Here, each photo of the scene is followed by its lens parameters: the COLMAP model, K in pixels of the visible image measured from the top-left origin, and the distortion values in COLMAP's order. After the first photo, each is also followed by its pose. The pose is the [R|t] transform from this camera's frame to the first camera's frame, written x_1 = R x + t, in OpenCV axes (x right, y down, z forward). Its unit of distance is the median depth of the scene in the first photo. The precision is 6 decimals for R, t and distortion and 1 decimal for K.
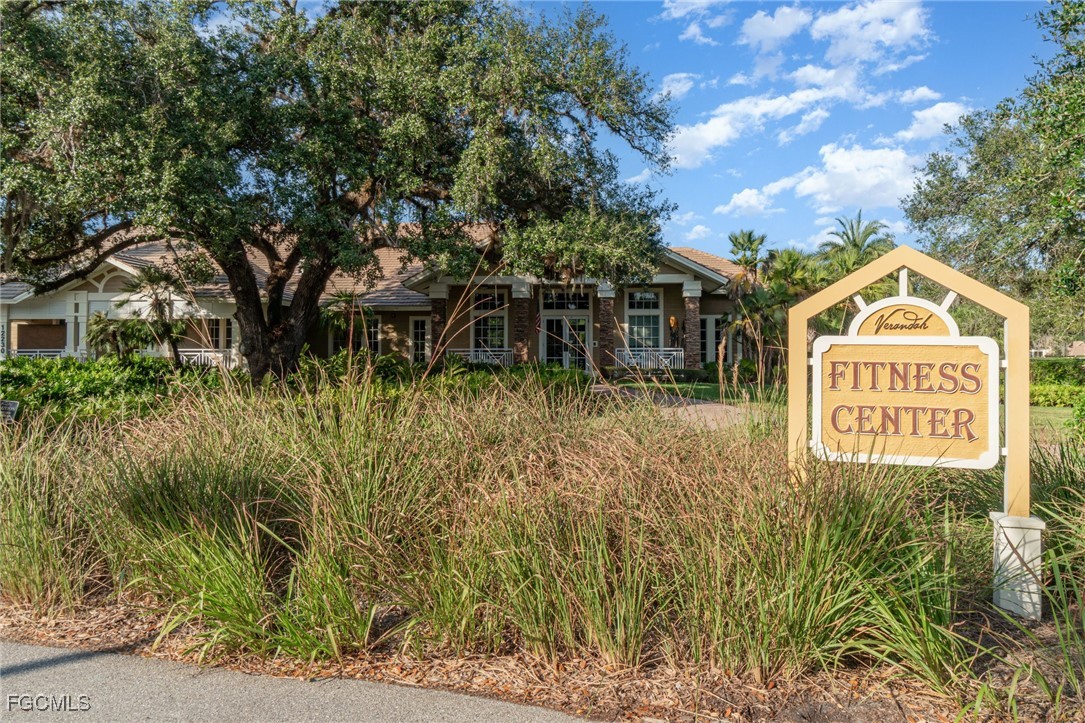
lens RADIAL K [[842.0, 0, 542.5], [0, 842.0, 361.5], [0, 0, 1]] dist [0.001693, 0.000254]
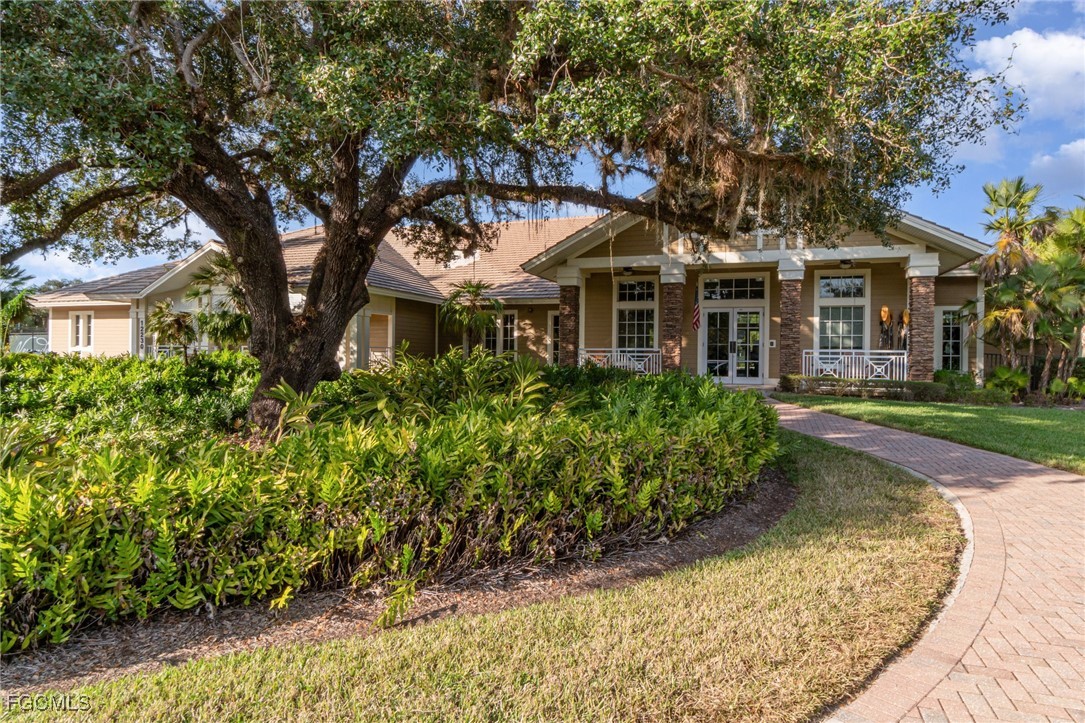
lens RADIAL K [[609.2, 0, 542.5], [0, 609.2, 361.5], [0, 0, 1]] dist [-0.027579, 0.000103]
pose [[0.960839, 0.015948, -0.276649, 0.014743], [-0.013593, 0.999853, 0.010428, -0.007593], [0.276774, -0.006259, 0.960915, 0.413012]]
